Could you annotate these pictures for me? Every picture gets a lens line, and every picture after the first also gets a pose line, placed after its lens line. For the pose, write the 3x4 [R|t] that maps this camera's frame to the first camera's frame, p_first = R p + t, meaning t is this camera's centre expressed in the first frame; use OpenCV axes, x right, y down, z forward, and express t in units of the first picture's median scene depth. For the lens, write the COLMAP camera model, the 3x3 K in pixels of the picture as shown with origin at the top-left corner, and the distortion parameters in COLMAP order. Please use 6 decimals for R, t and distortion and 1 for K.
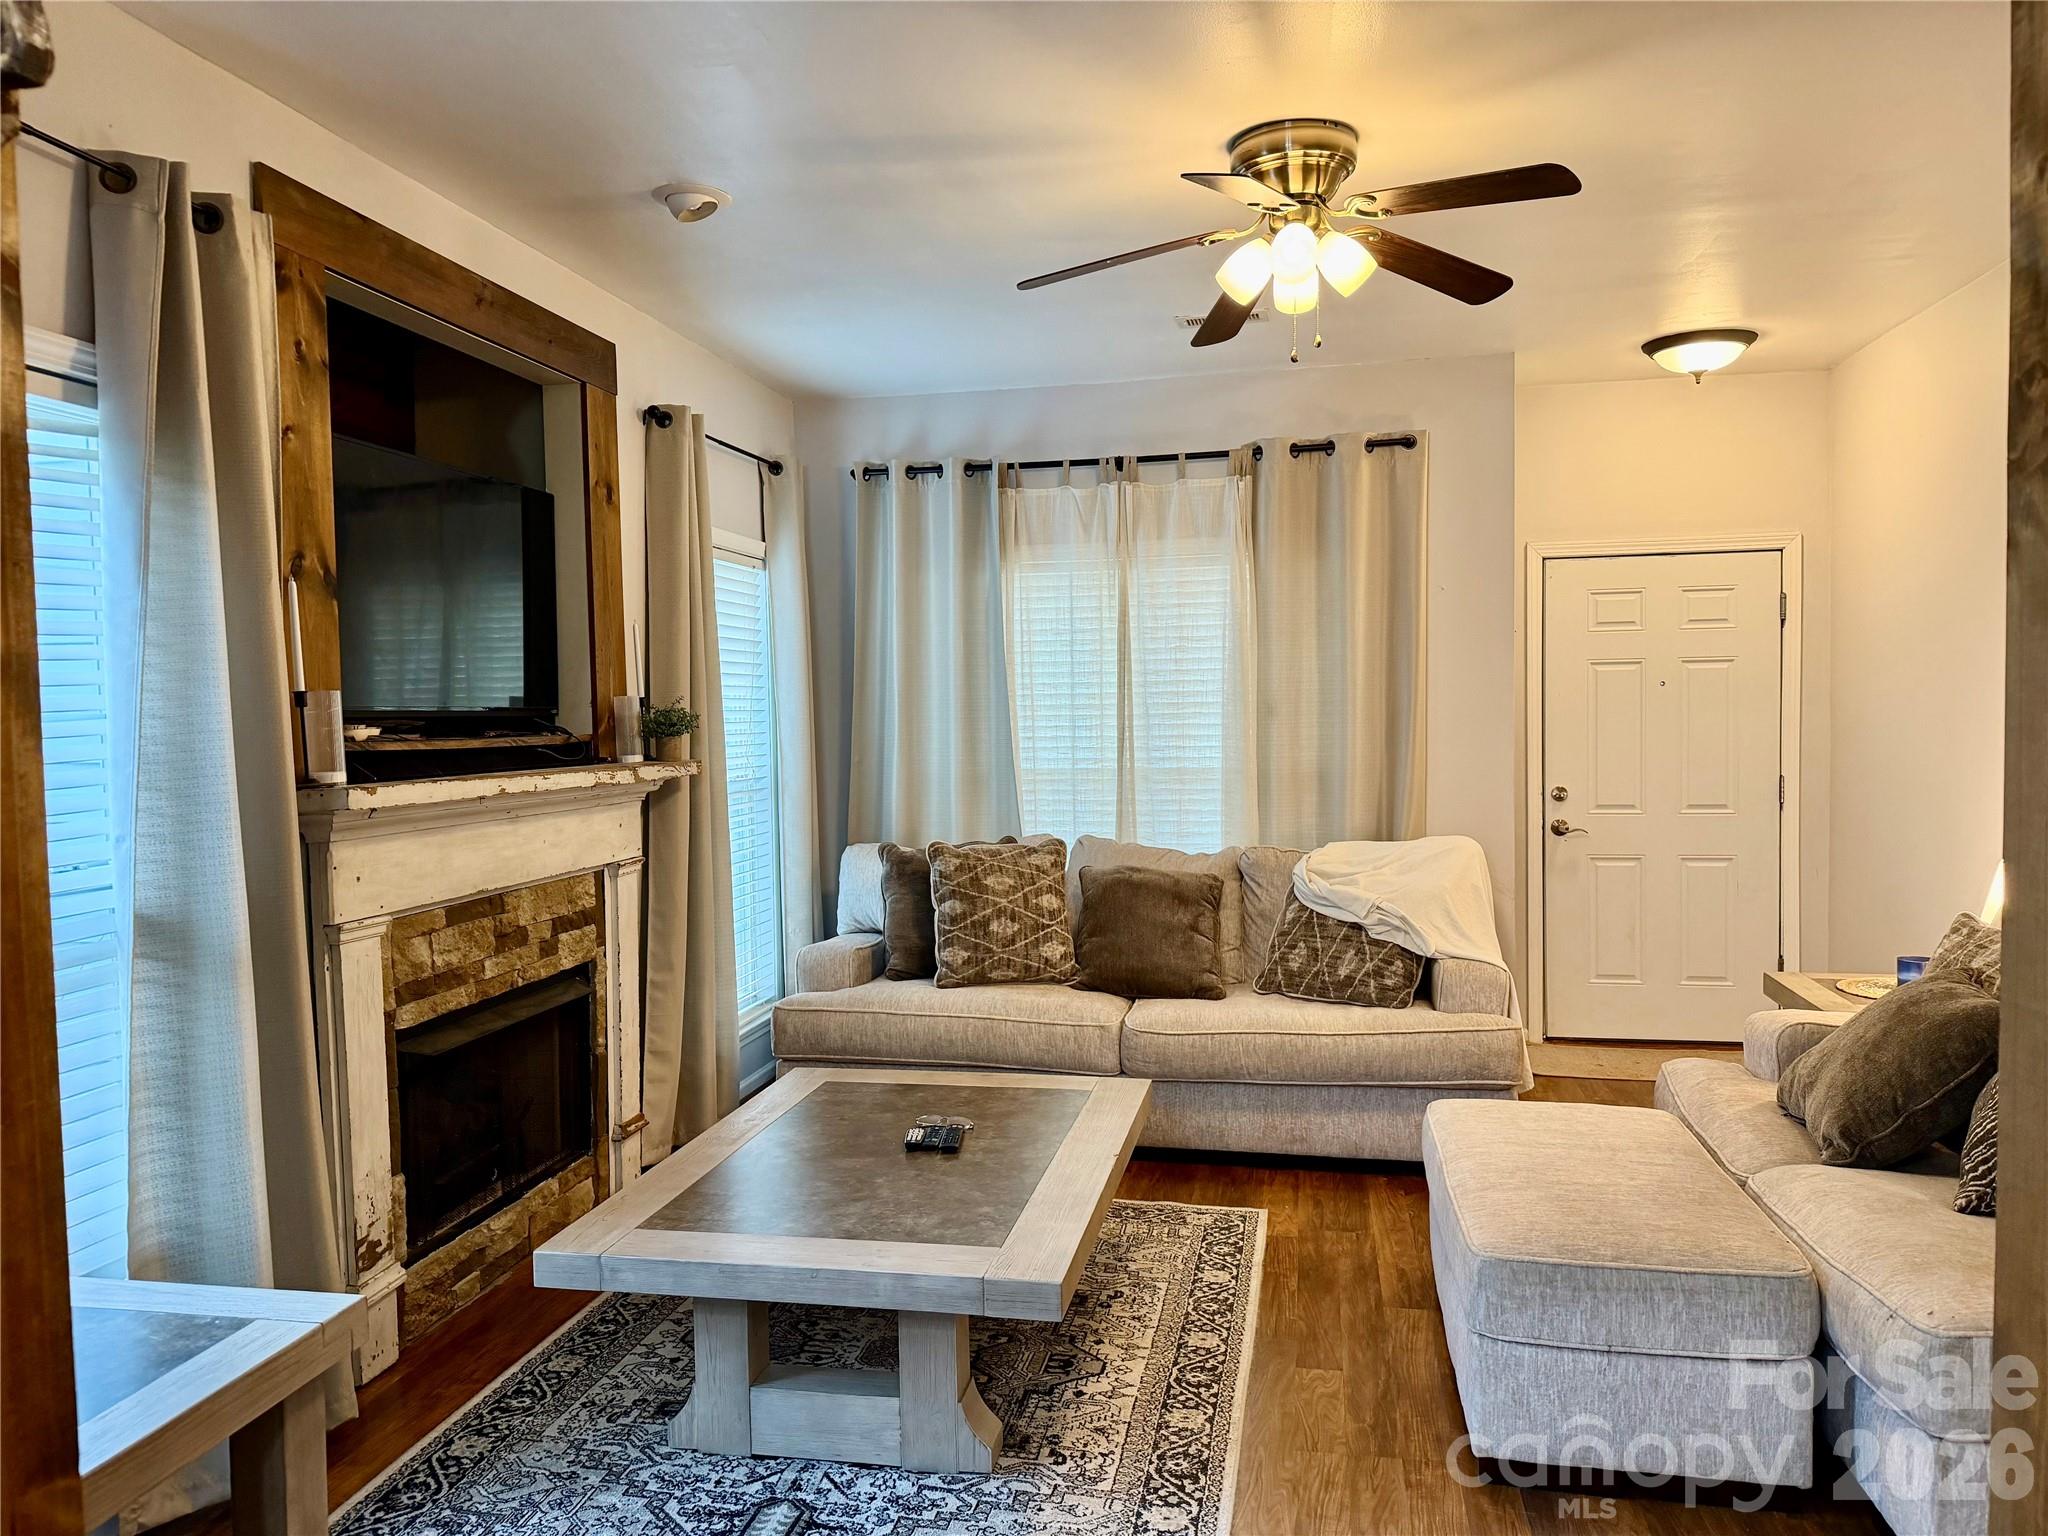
lens RADIAL K [[1446.2, 0, 1024.0], [0, 1446.2, 768.0], [0, 0, 1]] dist [0.188909, -0.310013]
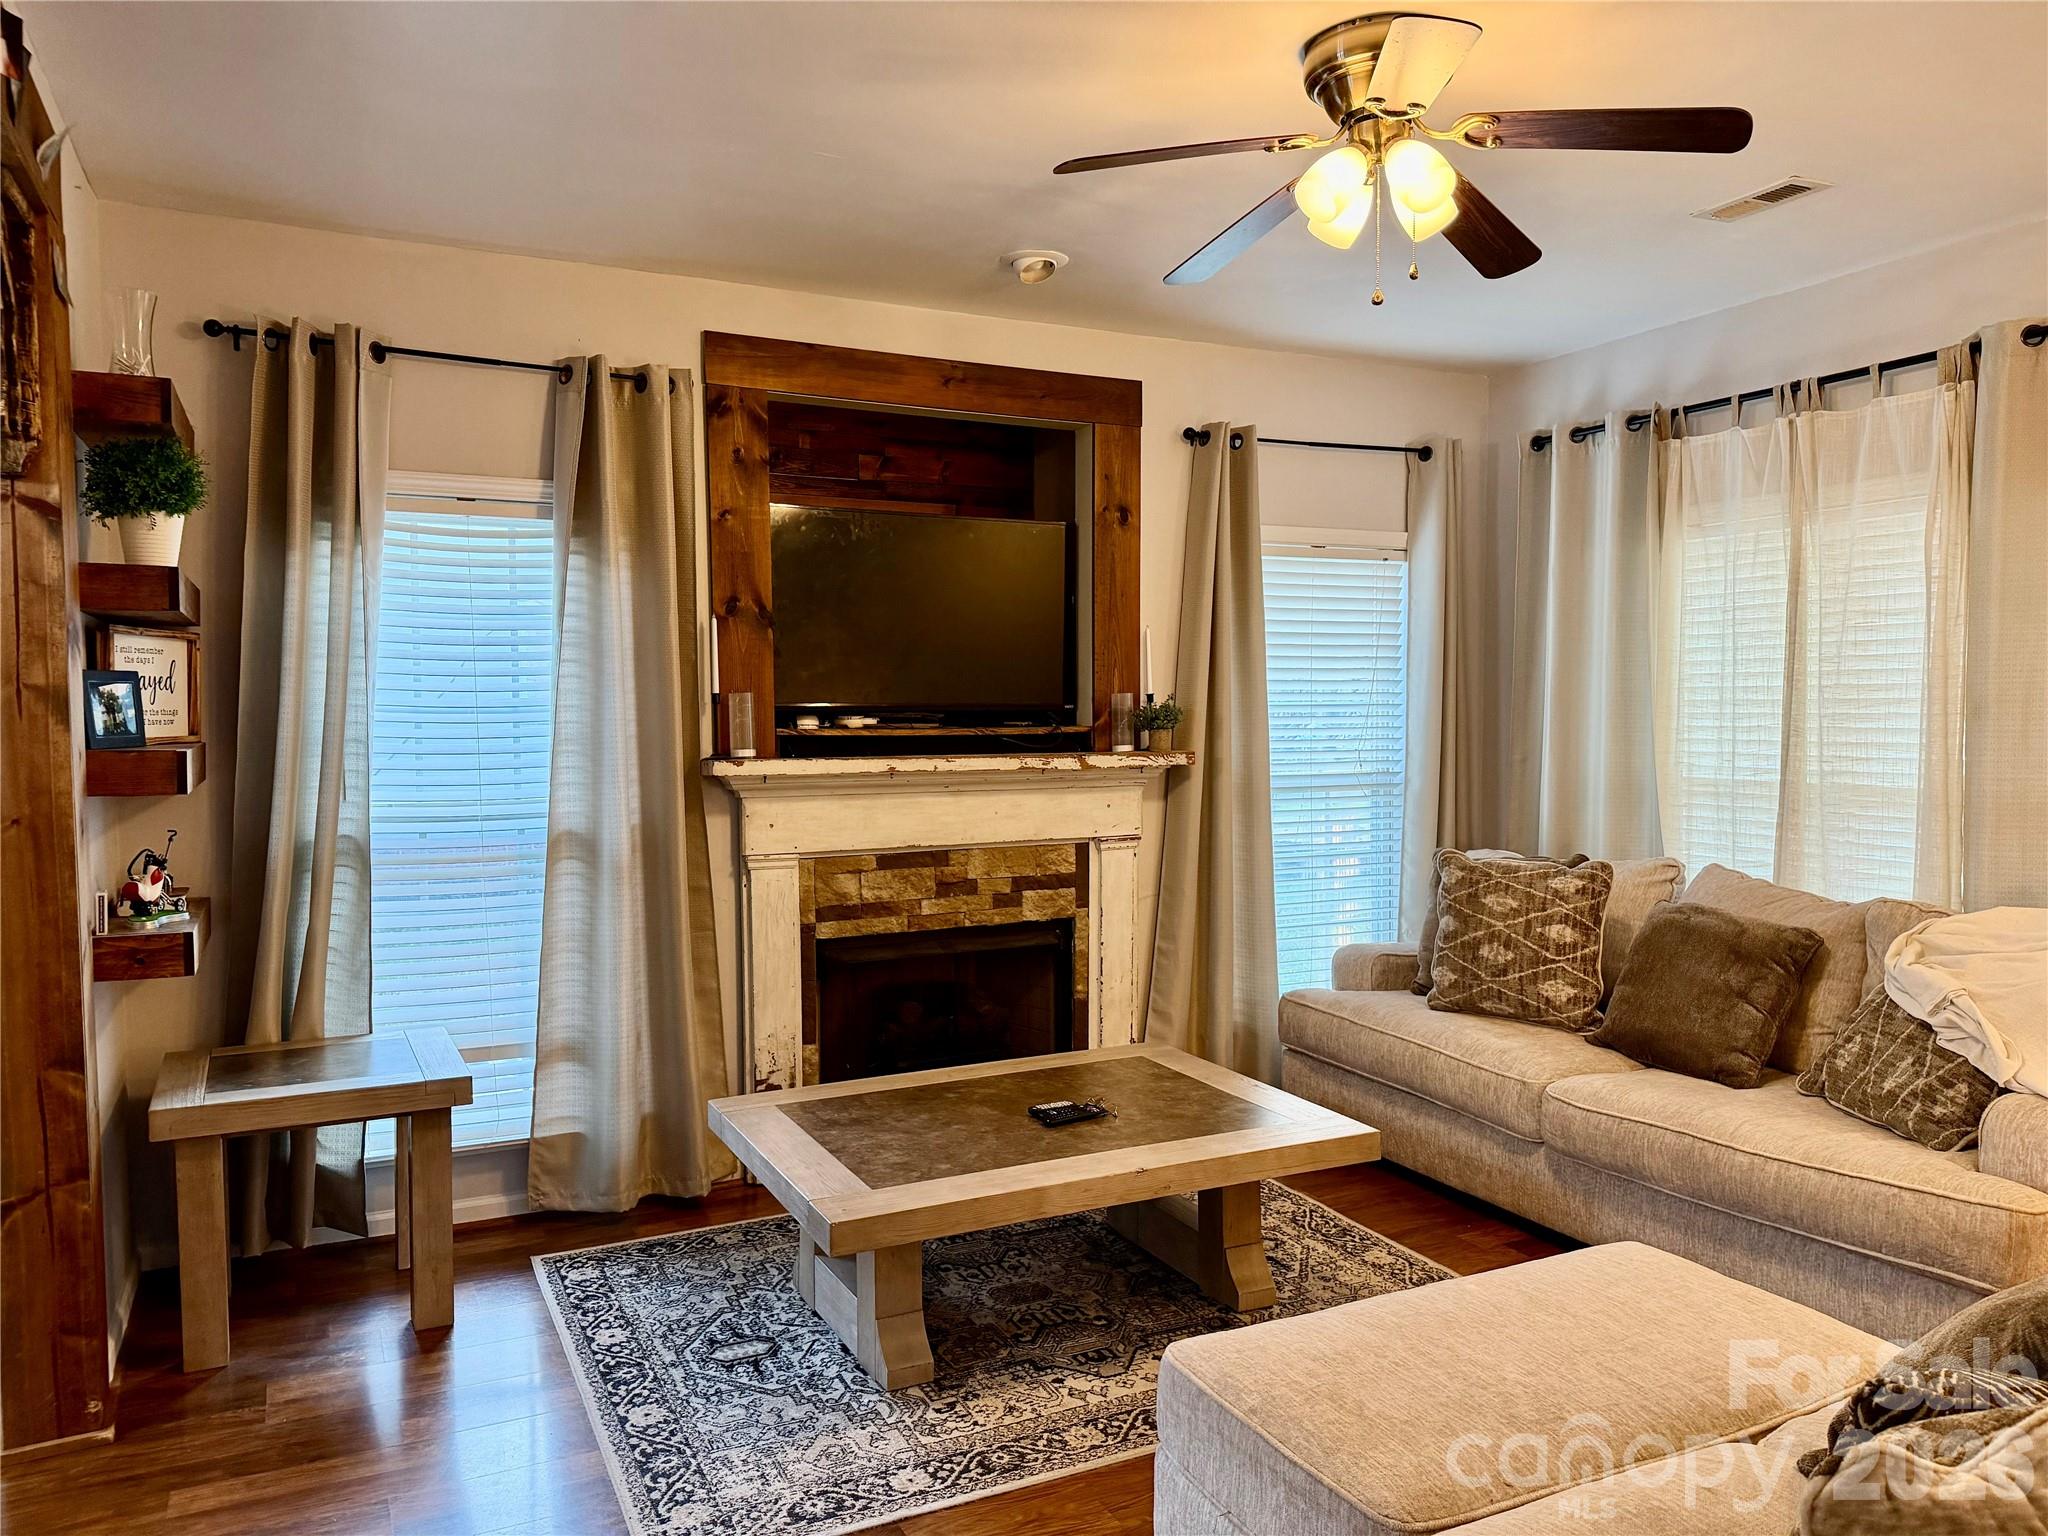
lens RADIAL K [[1453.7, 0, 1017.5], [0, 1453.7, 763.3], [0, 0, 1]] dist [0.143438, -0.172952]
pose [[0.609346, 0.043011, -0.791737, 0.573426], [-0.036244, 0.998995, 0.026376, -0.021383], [0.792076, 0.012624, 0.610292, 0.243348]]
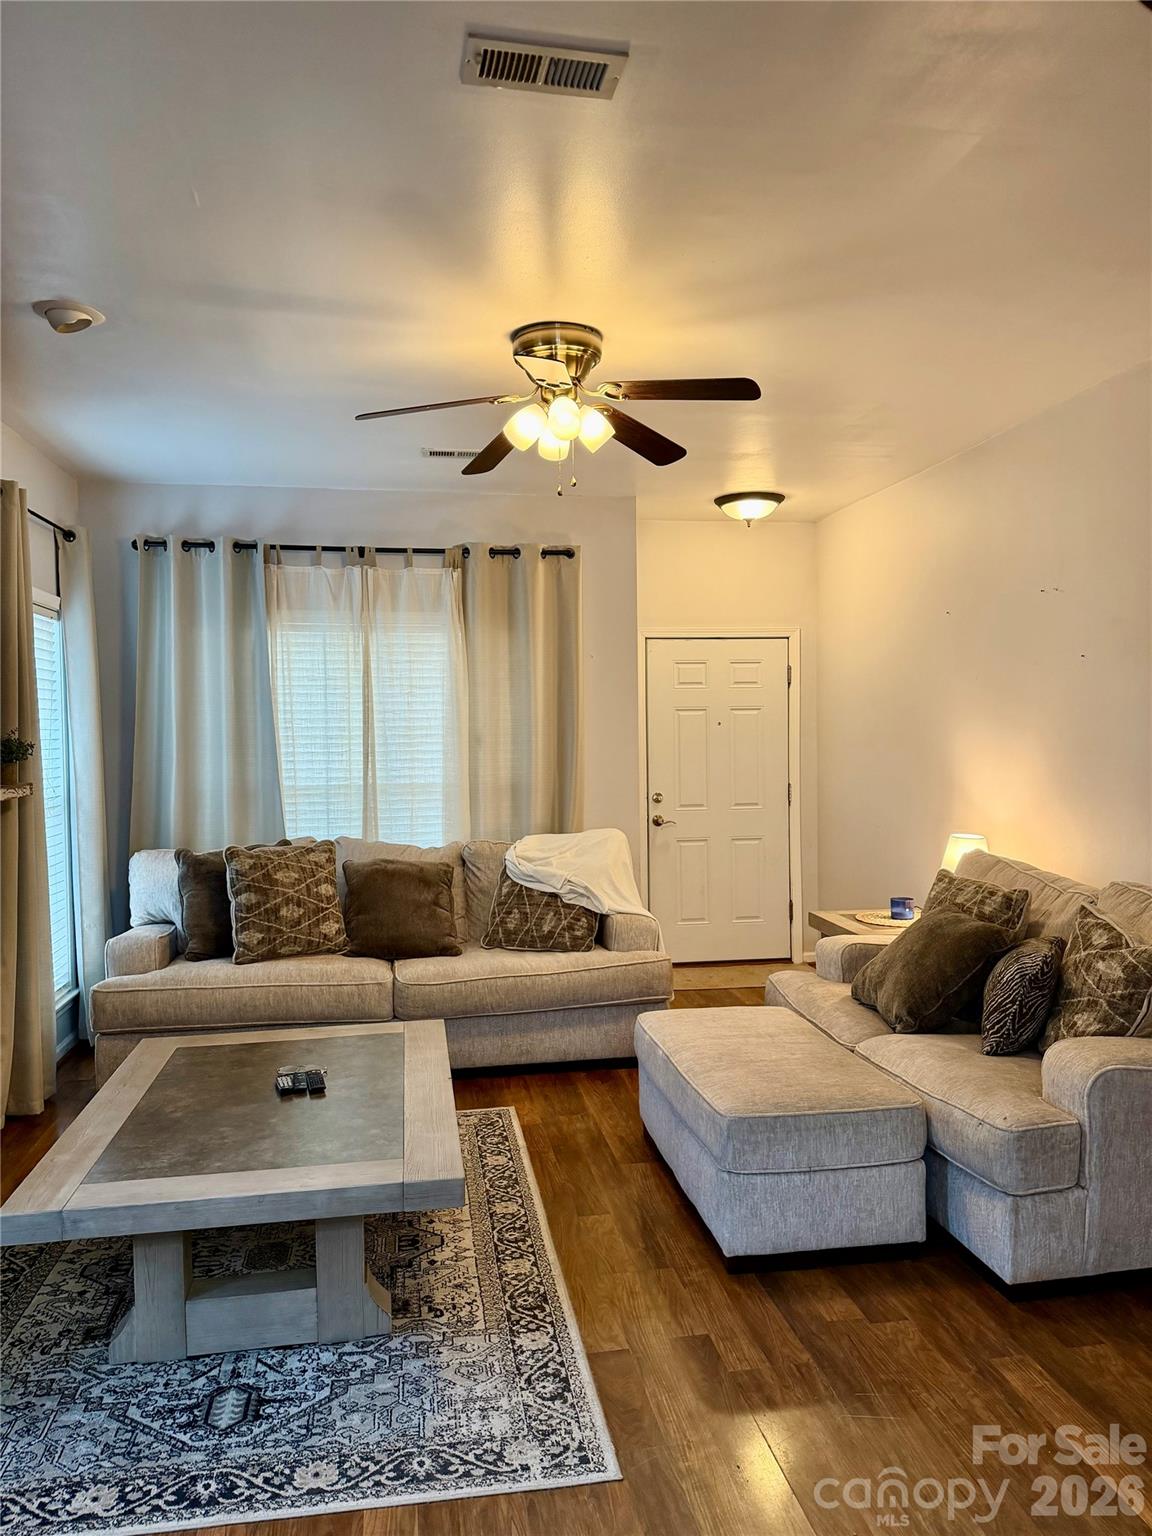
lens RADIAL K [[1087.2, 0, 571.3], [0, 1087.2, 769.0], [0, 0, 1]] dist [0.127467, -0.141479]
pose [[0.936288, -0.008790, 0.351124, -0.133955], [0.012003, 0.999904, -0.006975, -0.005859], [-0.351029, 0.010745, 0.936303, 0.018075]]
